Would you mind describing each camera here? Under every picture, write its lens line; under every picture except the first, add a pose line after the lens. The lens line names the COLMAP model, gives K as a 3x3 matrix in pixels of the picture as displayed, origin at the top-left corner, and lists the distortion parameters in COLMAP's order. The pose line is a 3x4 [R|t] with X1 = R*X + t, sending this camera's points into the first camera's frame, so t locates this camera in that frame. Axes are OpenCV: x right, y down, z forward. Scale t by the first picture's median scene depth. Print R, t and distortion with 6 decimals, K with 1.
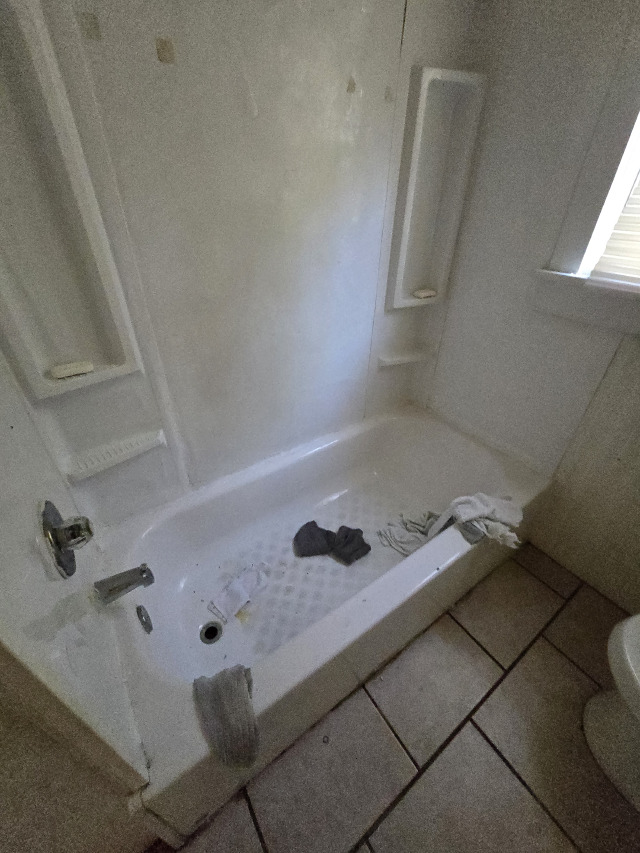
lens RADIAL K [[349.0, 0, 317.9], [0, 349.0, 424.7], [0, 0, 1]] dist [0.004310, 0.000377]
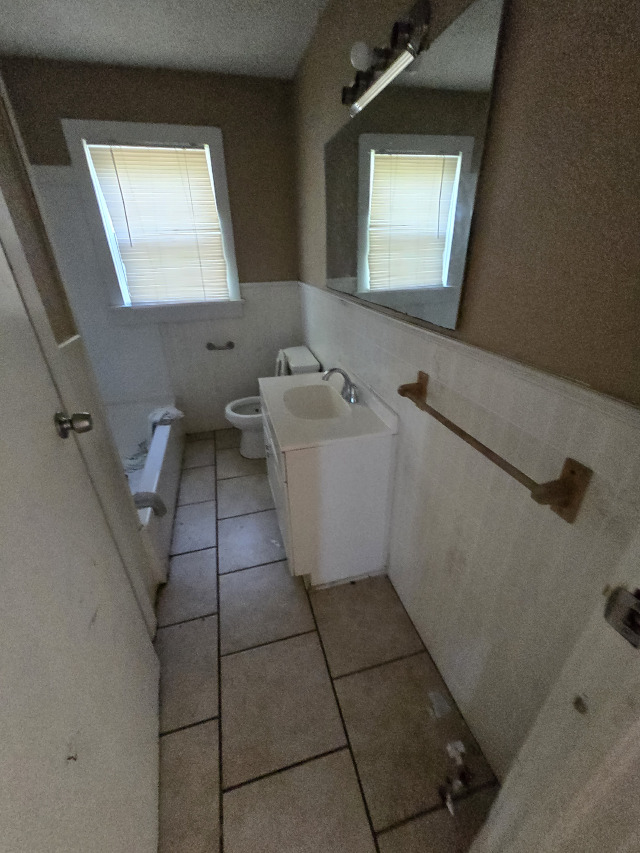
lens RADIAL K [[349.0, 0, 319.8], [0, 349.0, 426.4], [0, 0, 1]] dist [0.004310, 0.000377]
pose [[0.328771, -0.443636, 0.833724, -0.987577], [0.546253, 0.809471, 0.215321, 0.374258], [-0.770400, 0.384633, 0.508469, -0.748919]]
